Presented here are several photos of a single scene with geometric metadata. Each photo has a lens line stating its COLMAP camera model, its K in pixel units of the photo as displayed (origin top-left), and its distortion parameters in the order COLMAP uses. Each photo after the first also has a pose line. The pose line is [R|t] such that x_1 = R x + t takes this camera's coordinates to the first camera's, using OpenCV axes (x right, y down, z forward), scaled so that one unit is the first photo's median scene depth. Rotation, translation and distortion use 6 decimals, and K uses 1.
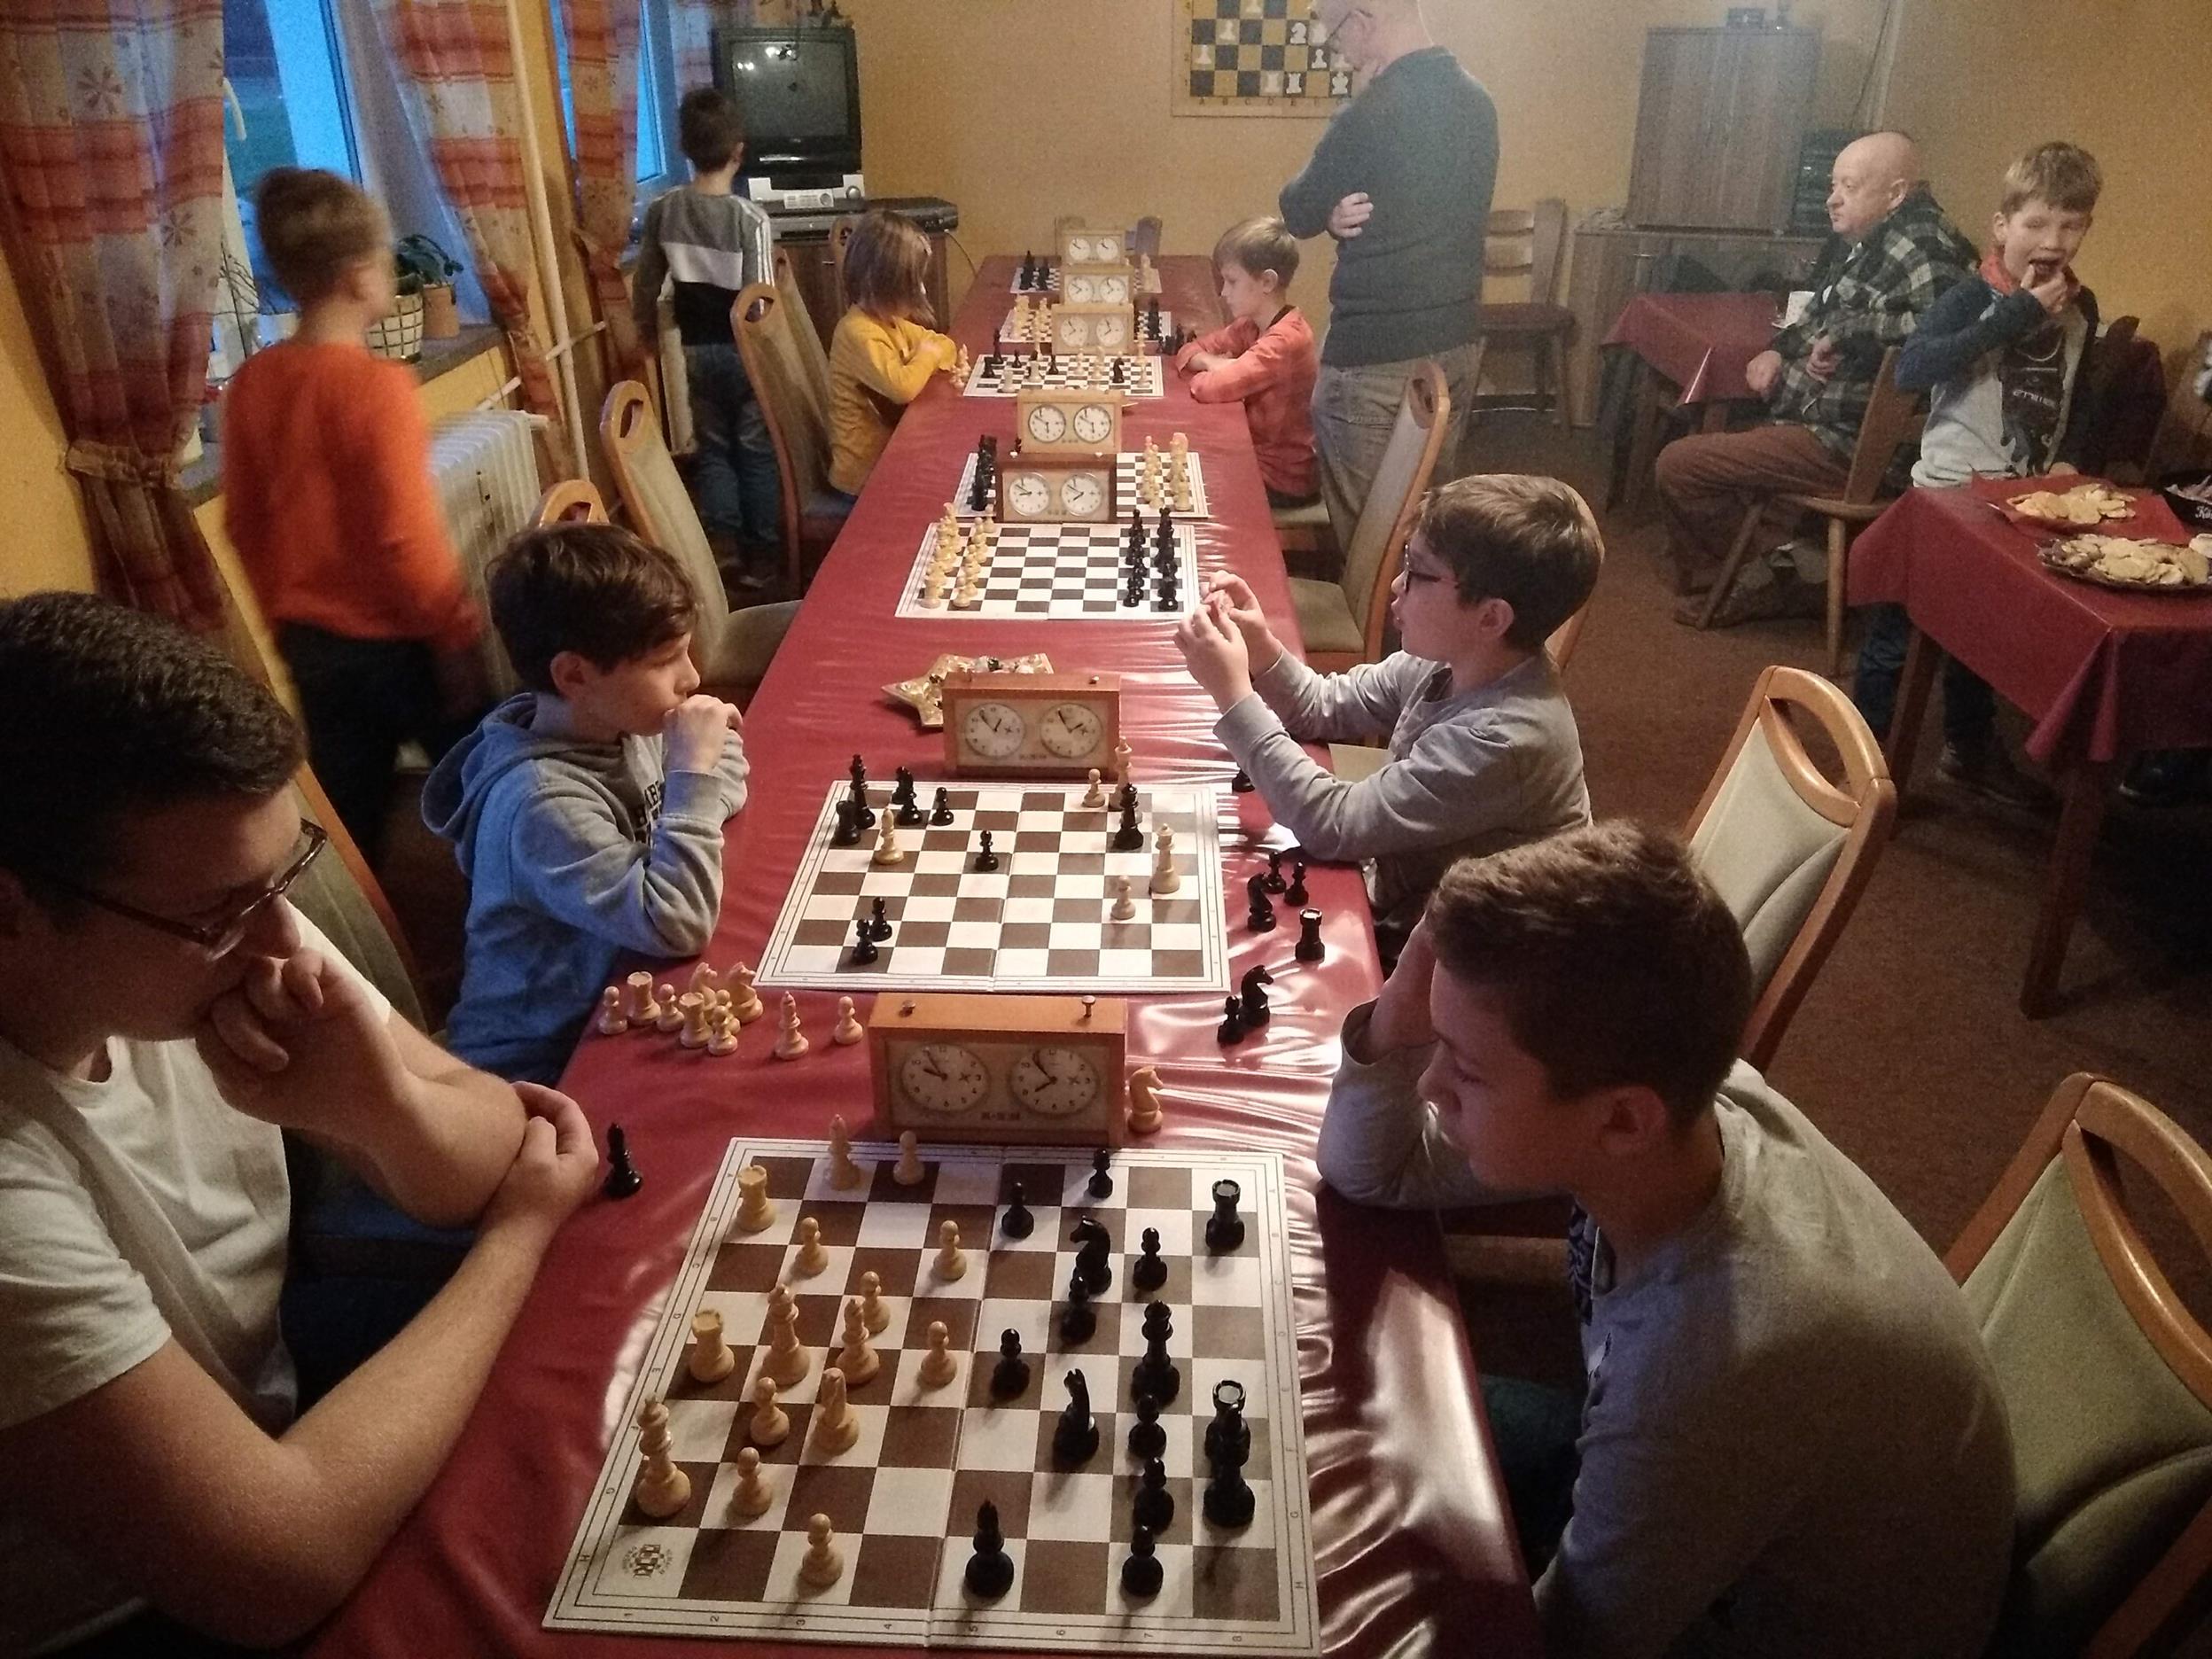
lens RADIAL K [[1637.1, 0, 1102.2], [0, 1637.1, 817.0], [0, 0, 1]] dist [0.098509, -0.175432]
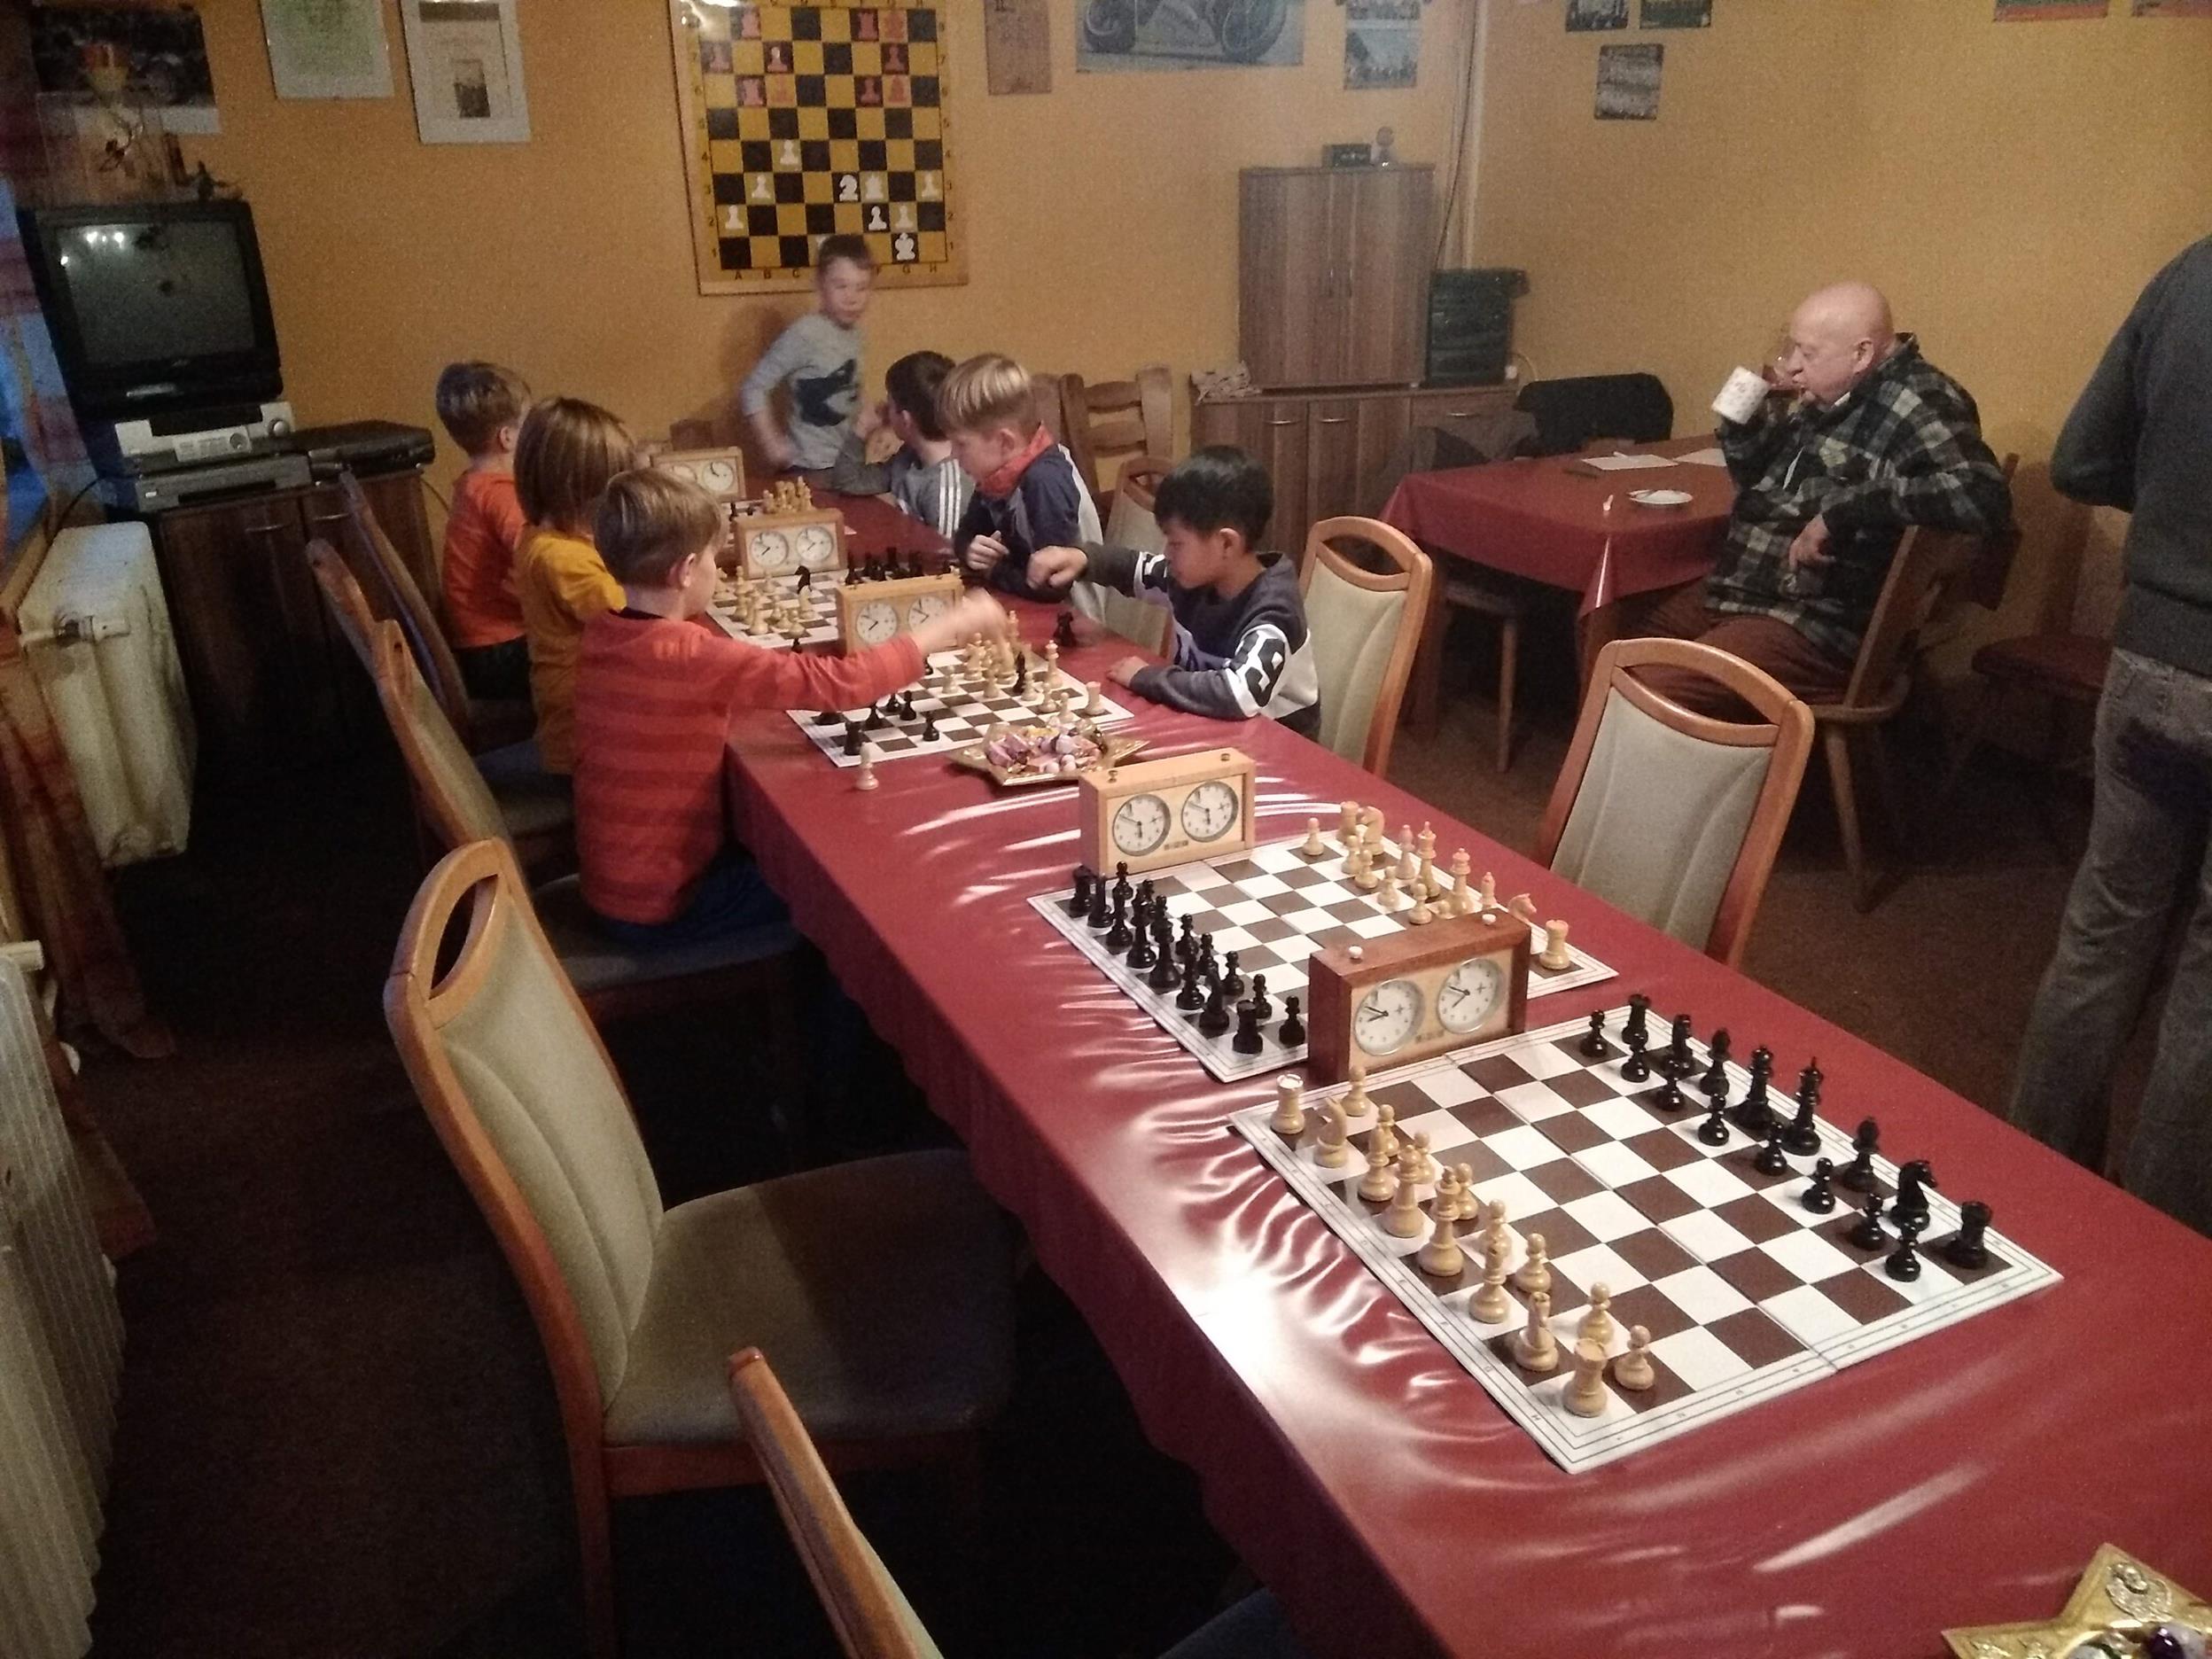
lens RADIAL K [[1653.0, 0, 1097.6], [0, 1653.0, 822.3], [0, 0, 1]] dist [0.065875, -0.103788]
pose [[0.896632, -0.182085, 0.403604, -0.353848], [0.213851, 0.976252, -0.034650, -0.278502], [-0.387710, 0.117380, 0.914277, 0.589350]]
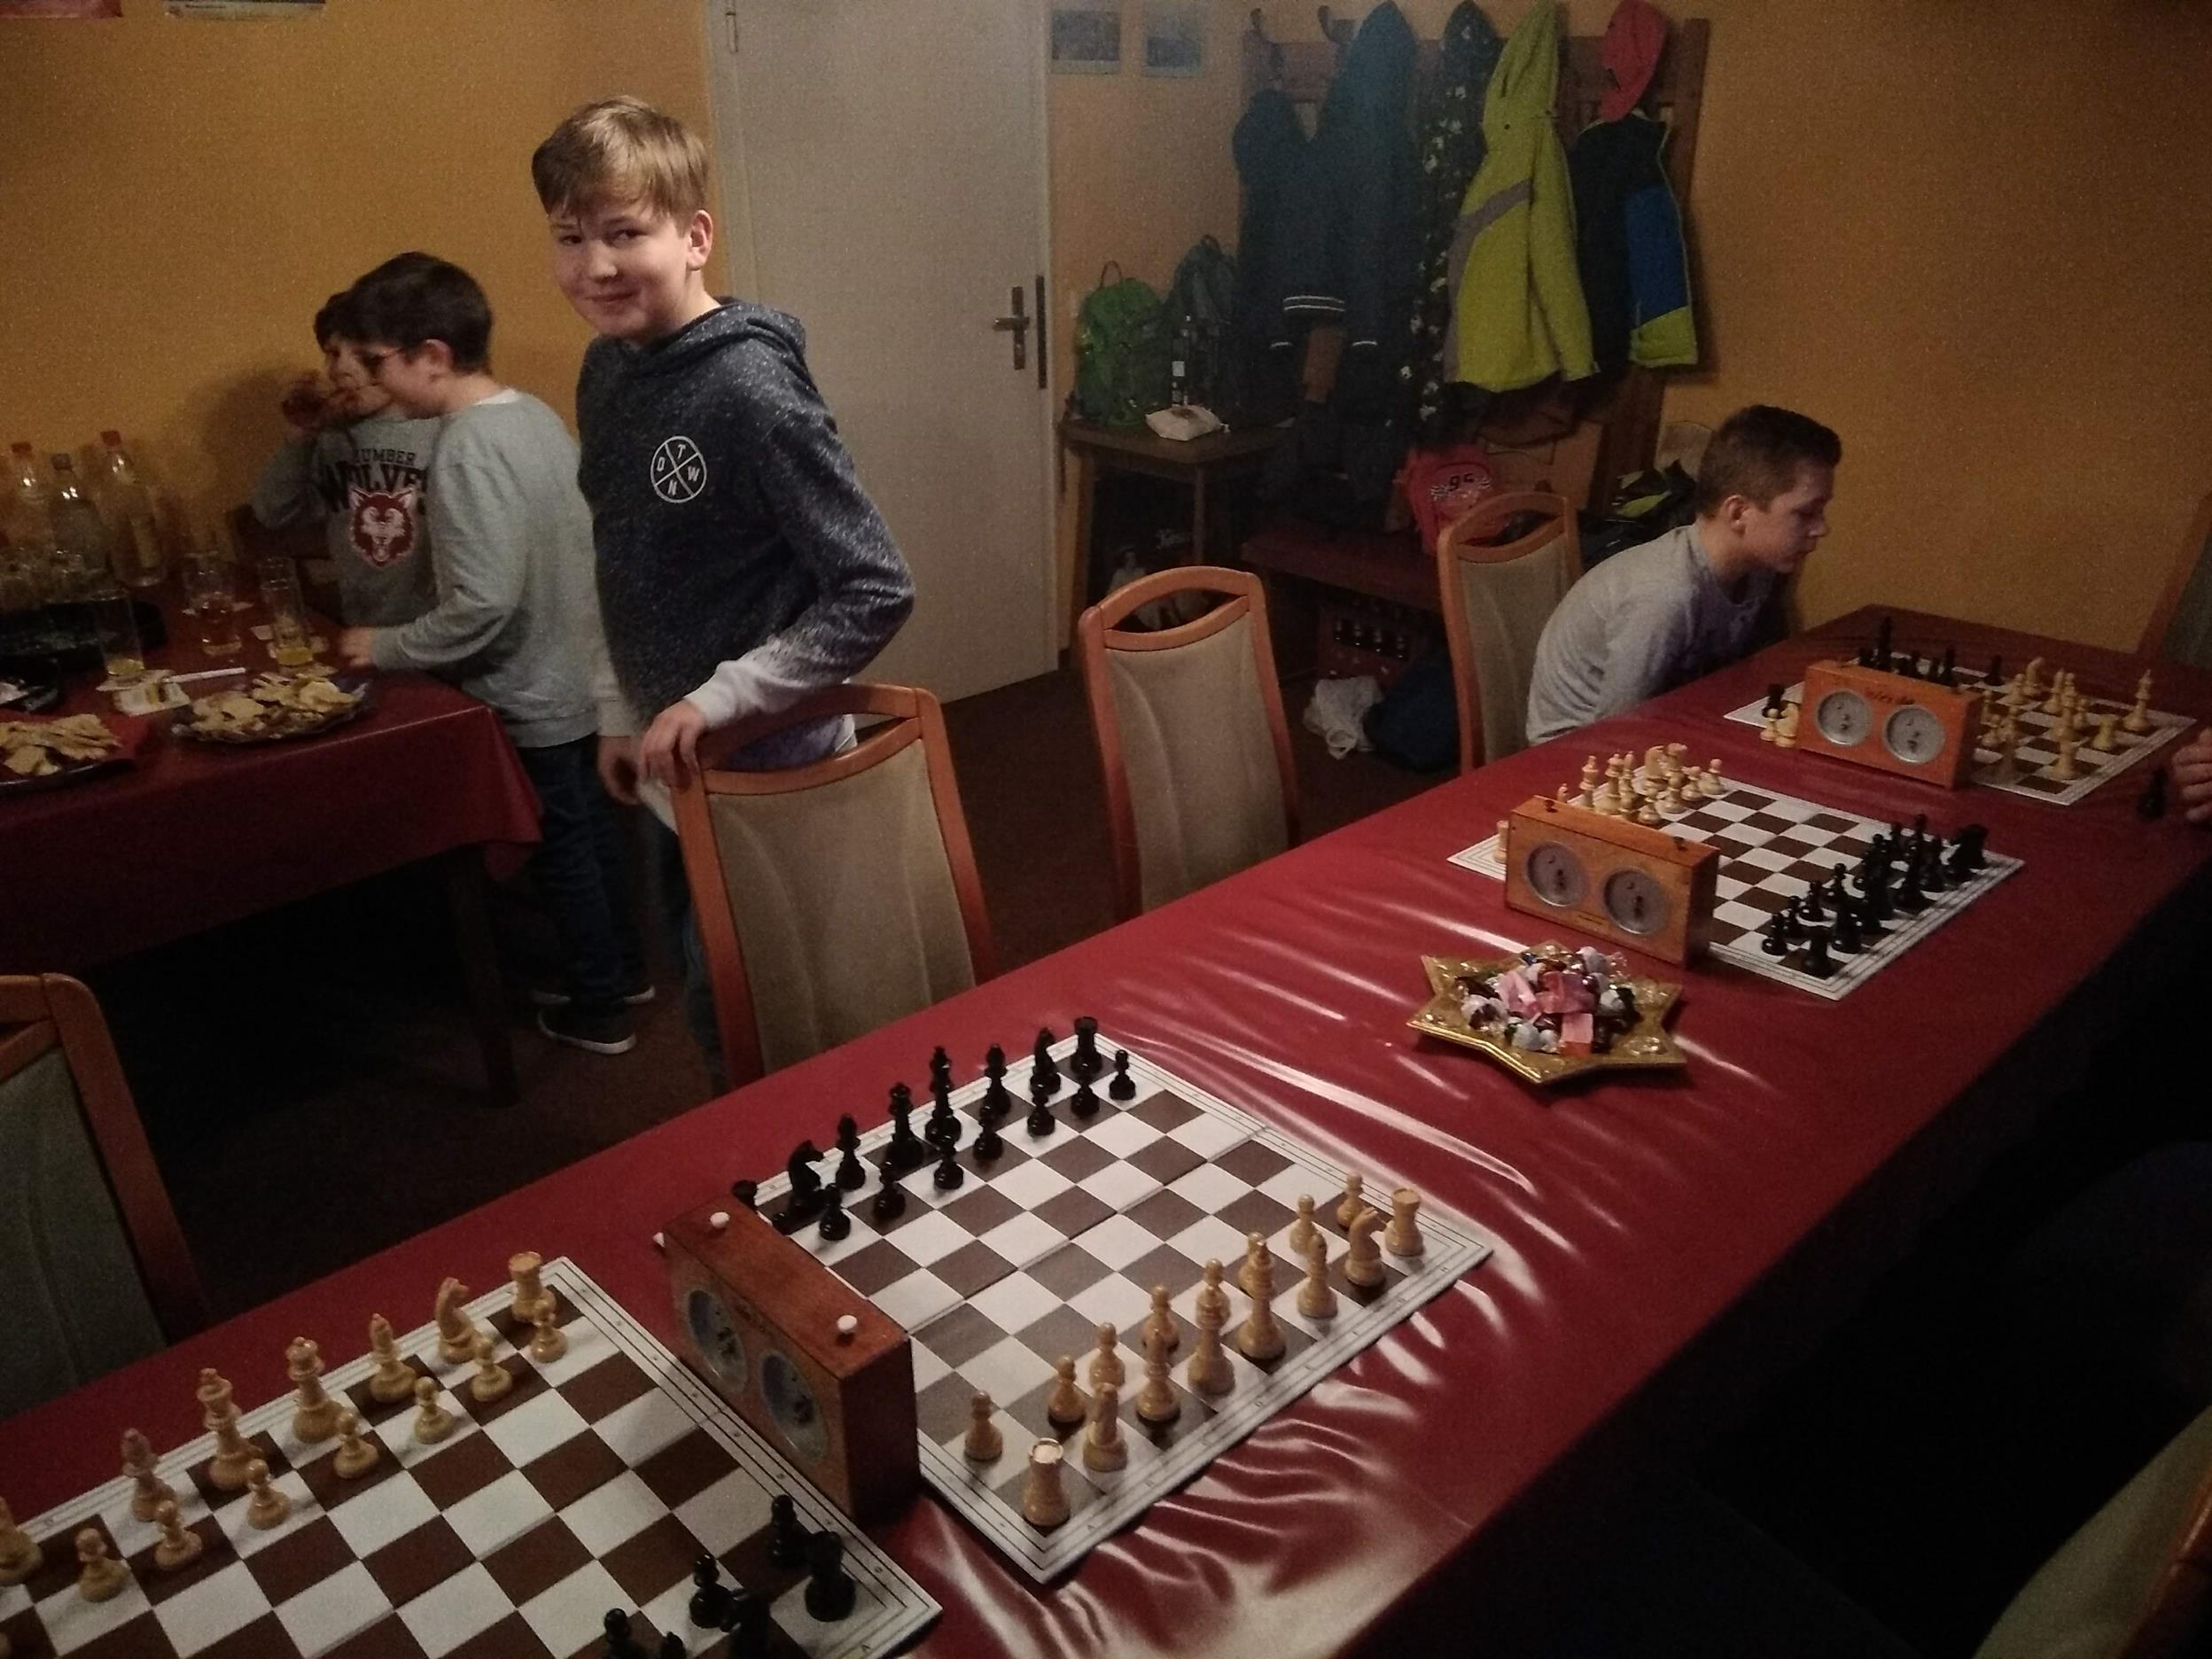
lens RADIAL K [[1680.9, 0, 1091.7], [0, 1680.9, 817.1], [0, 0, 1]] dist [0.113303, -0.170750]
pose [[-0.701686, -0.257542, 0.664311, -0.326631], [0.341410, 0.696830, 0.630767, -0.545185], [-0.625360, 0.669403, -0.401029, 1.116759]]
